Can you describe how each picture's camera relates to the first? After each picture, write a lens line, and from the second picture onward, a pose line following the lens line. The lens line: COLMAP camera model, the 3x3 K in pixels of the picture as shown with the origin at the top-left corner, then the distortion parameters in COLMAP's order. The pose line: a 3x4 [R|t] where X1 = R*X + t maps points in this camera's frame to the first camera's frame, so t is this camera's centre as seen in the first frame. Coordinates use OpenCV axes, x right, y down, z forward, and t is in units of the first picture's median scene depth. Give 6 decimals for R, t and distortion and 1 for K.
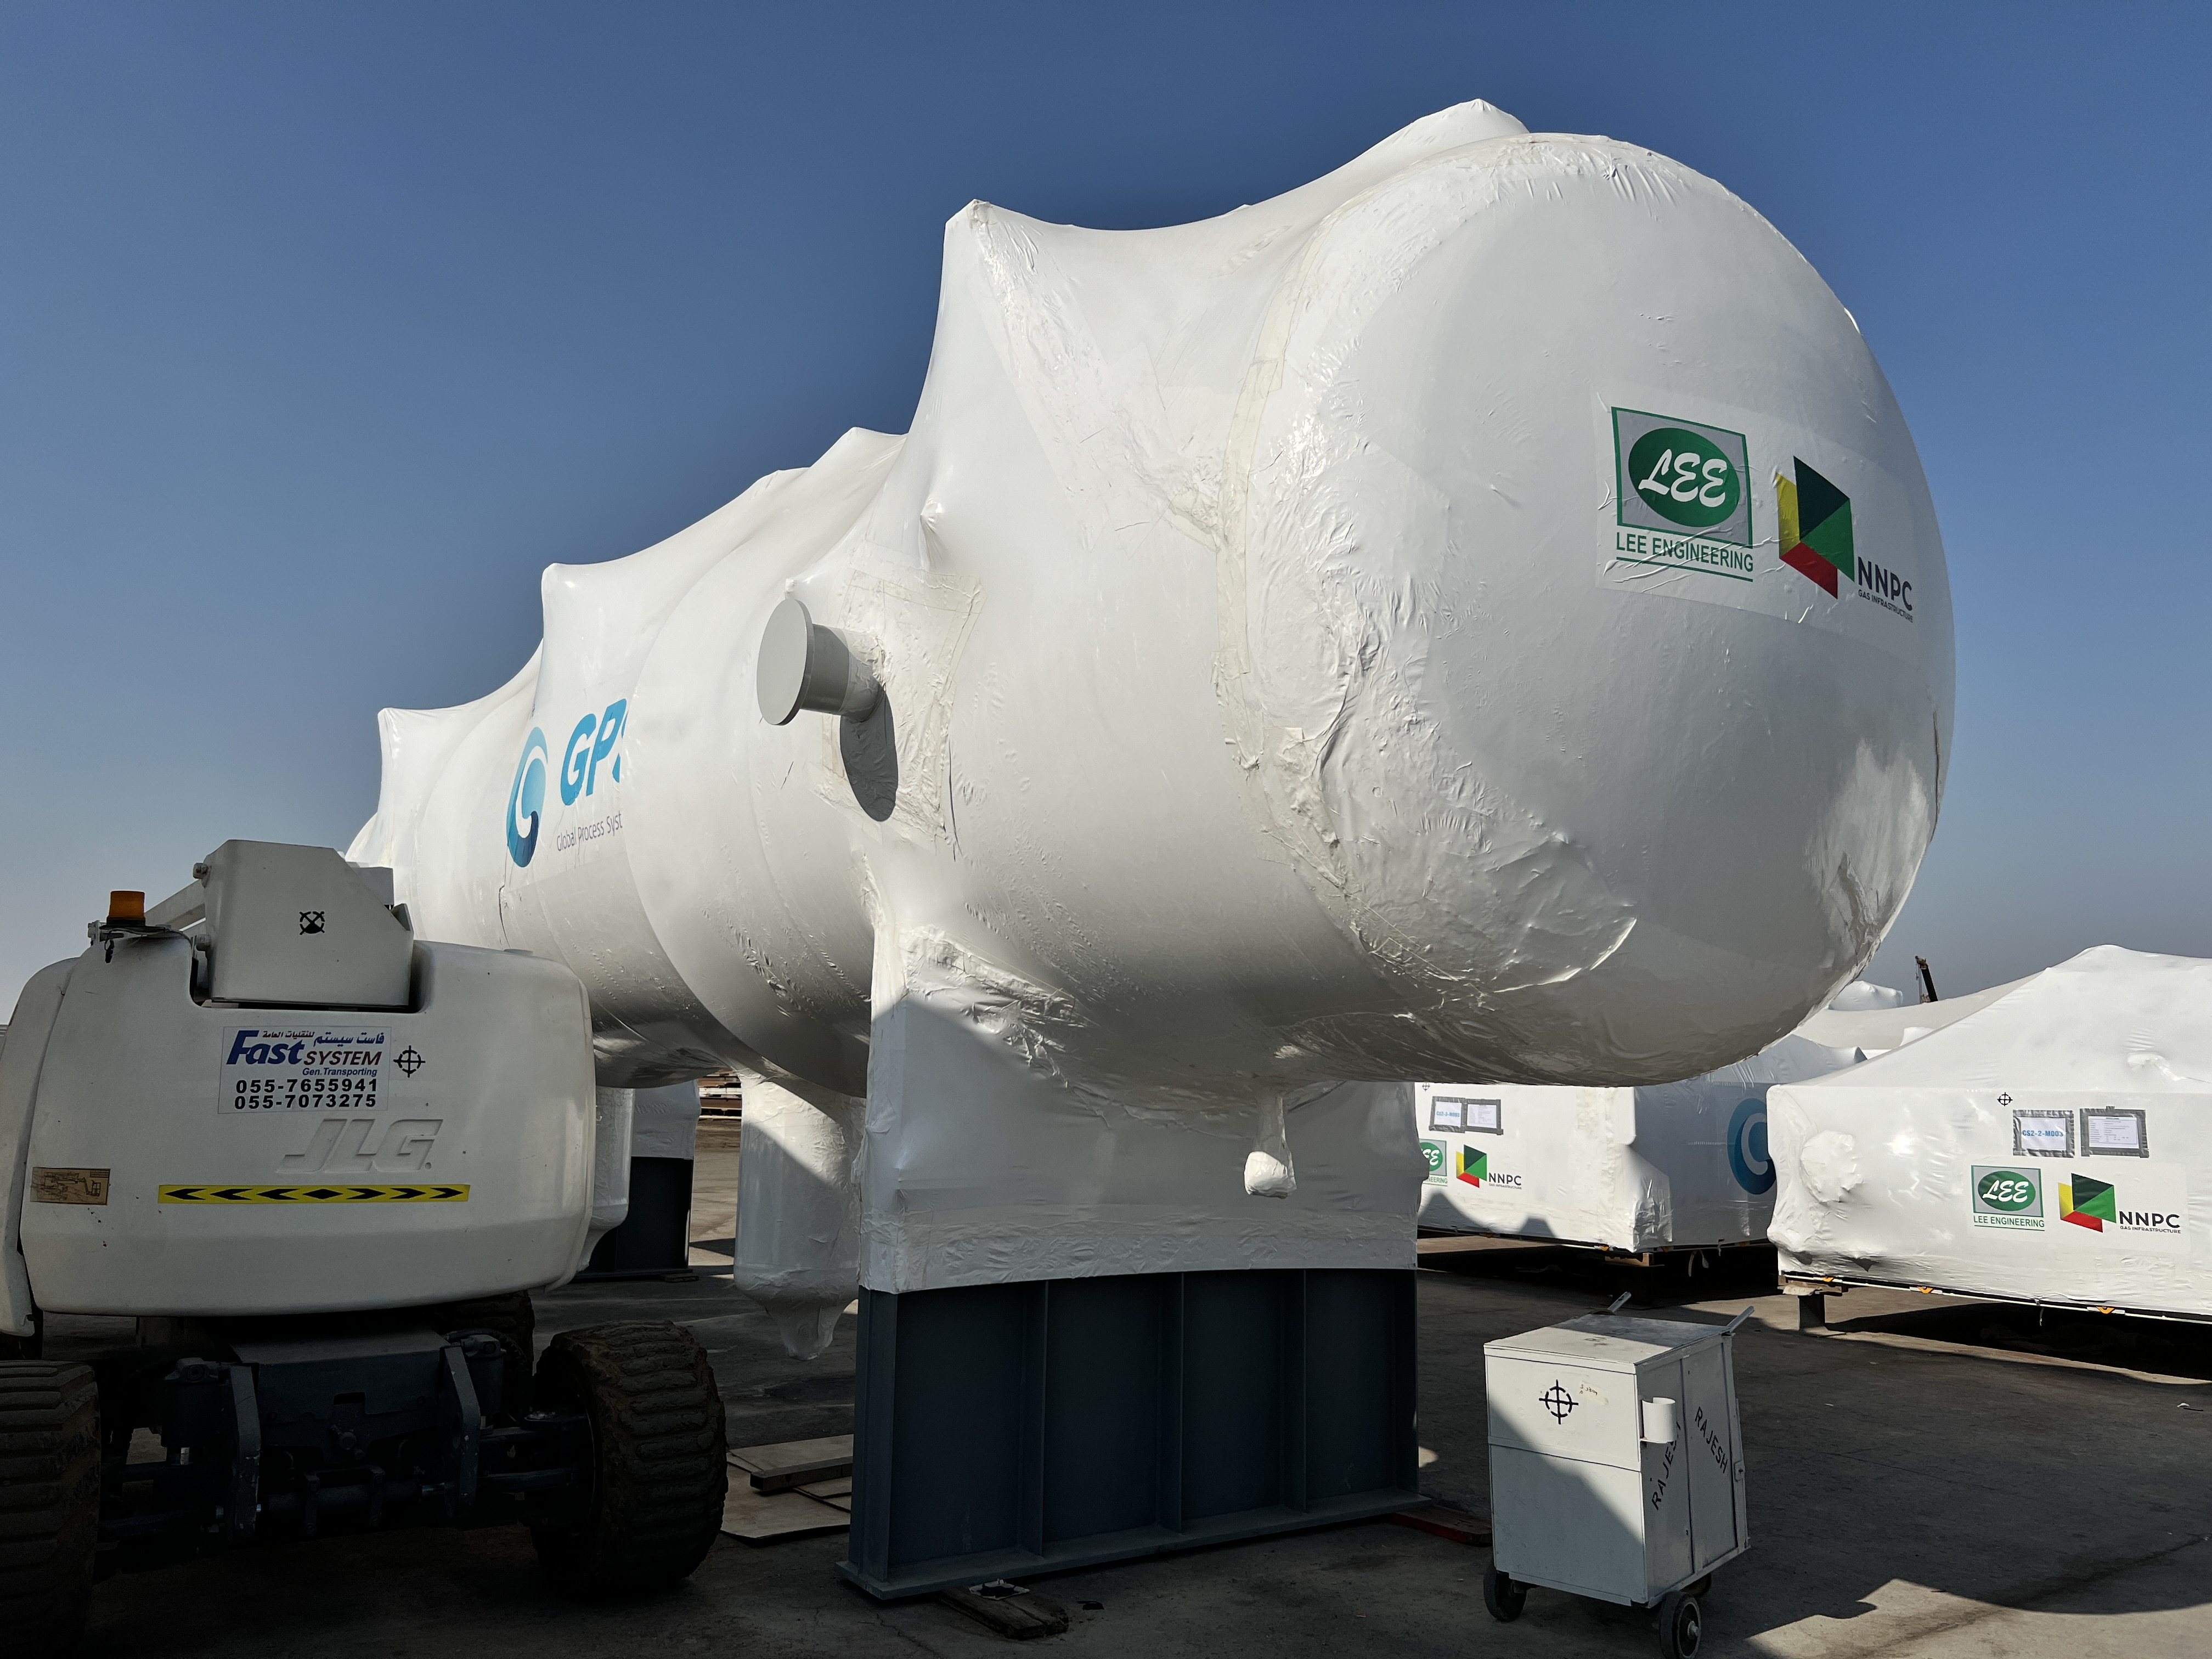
lens RADIAL K [[1710.6, 0, 1106.0], [0, 1710.6, 829.5], [0, 0, 1]] dist [0.050480, -0.010078]
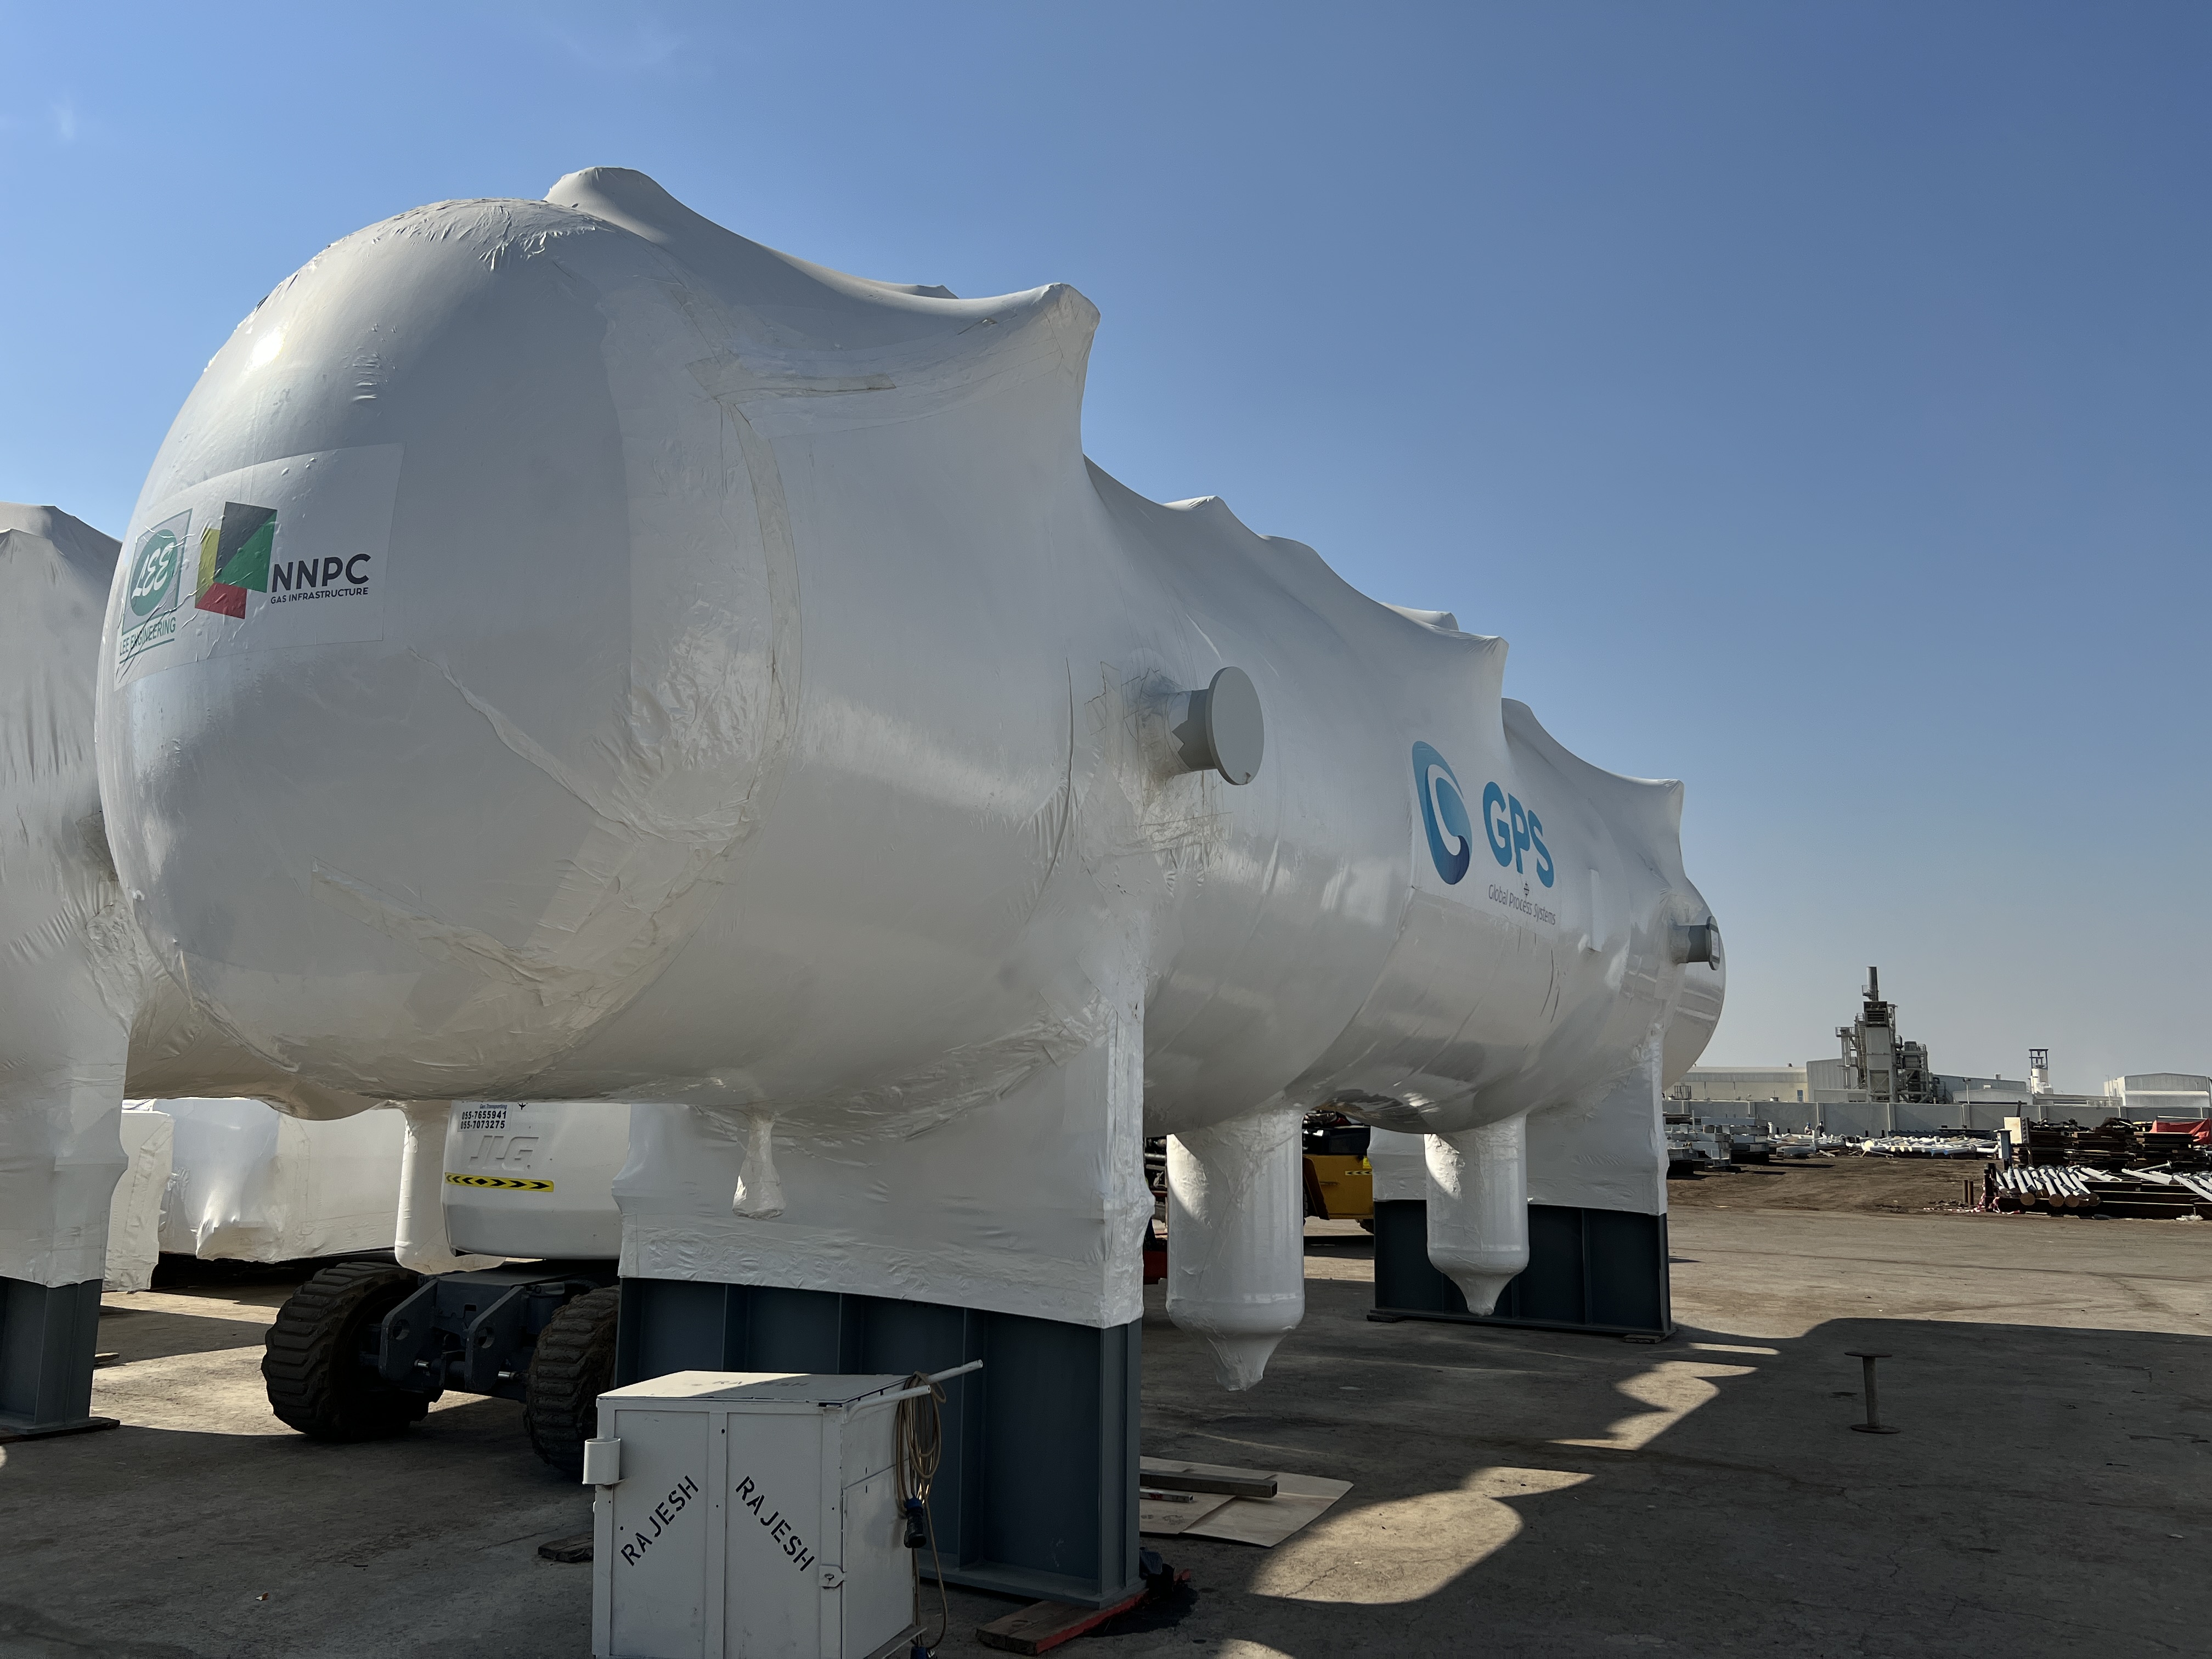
lens RADIAL K [[1710.6, 0, 1106.0], [0, 1710.6, 829.5], [0, 0, 1]] dist [0.050480, -0.010078]
pose [[0.401971, -0.160782, -0.901426, 1.280824], [0.124381, 0.984926, -0.120210, 0.148015], [0.907165, -0.063799, 0.415910, 0.855619]]
